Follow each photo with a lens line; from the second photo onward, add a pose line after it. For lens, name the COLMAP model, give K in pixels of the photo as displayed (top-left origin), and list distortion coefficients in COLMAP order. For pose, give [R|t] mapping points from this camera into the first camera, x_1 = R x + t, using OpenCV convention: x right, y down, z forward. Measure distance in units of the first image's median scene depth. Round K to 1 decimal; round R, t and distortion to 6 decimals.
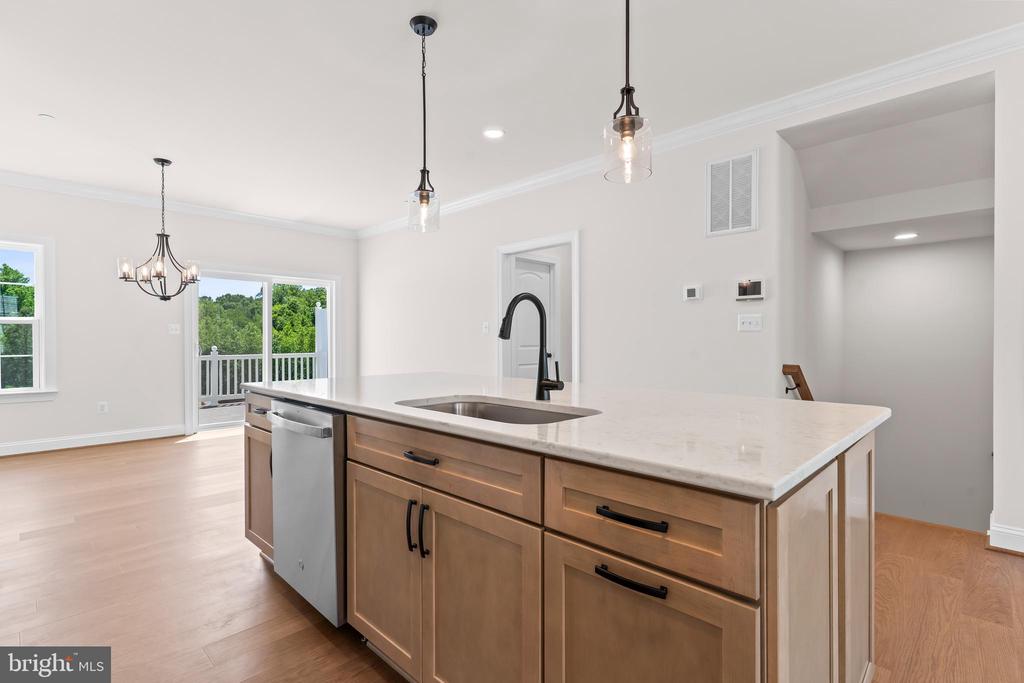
lens RADIAL K [[491.5, 0, 506.0], [0, 491.5, 340.6], [0, 0, 1]] dist [0.002315, -0.000064]
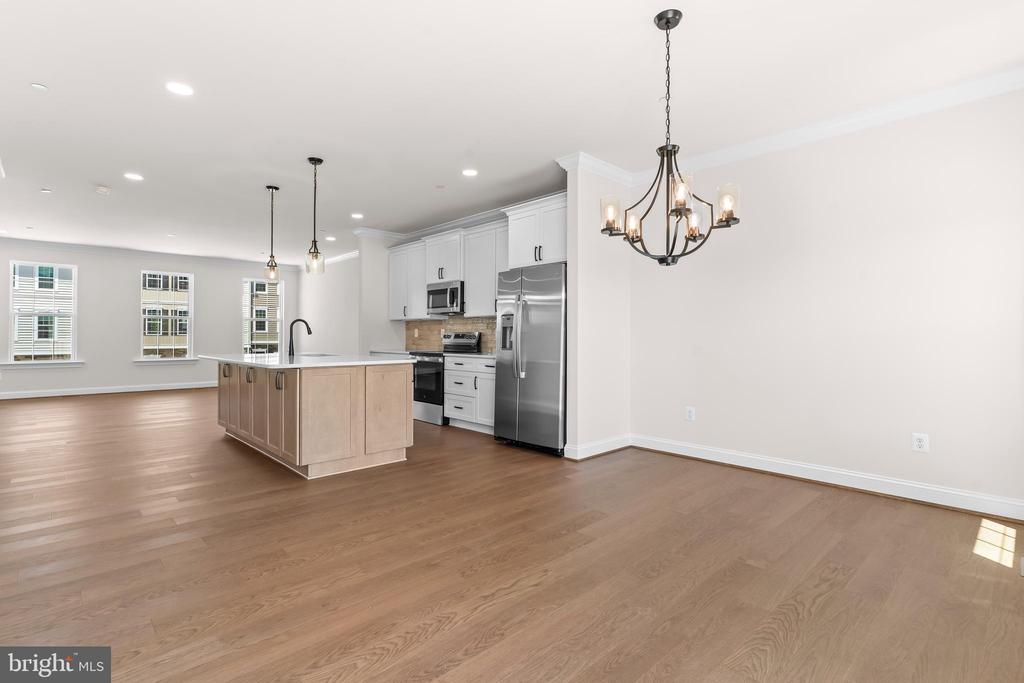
lens RADIAL K [[489.7, 0, 505.3], [0, 489.7, 333.7], [0, 0, 1]] dist [0.003255, 0.000909]
pose [[-0.998964, 0.000062, 0.045498, -0.530625], [0.000002, 0.999999, -0.001323, -0.001799], [-0.045498, -0.001322, -0.998964, 1.549270]]
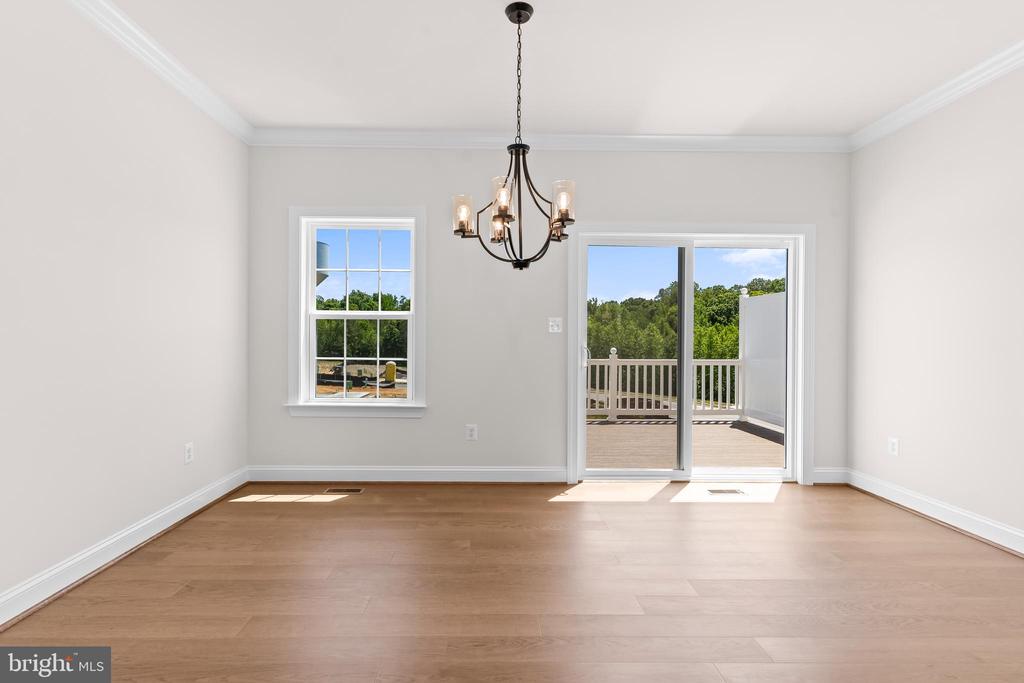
lens RADIAL K [[491.4, 0, 494.4], [0, 491.4, 341.1], [0, 0, 1]] dist [-0.000523, -0.000162]
pose [[0.707412, 0.008883, -0.706746, -0.326038], [-0.008725, 0.999955, 0.003836, -0.003106], [0.706748, 0.003453, 0.707457, 0.589844]]
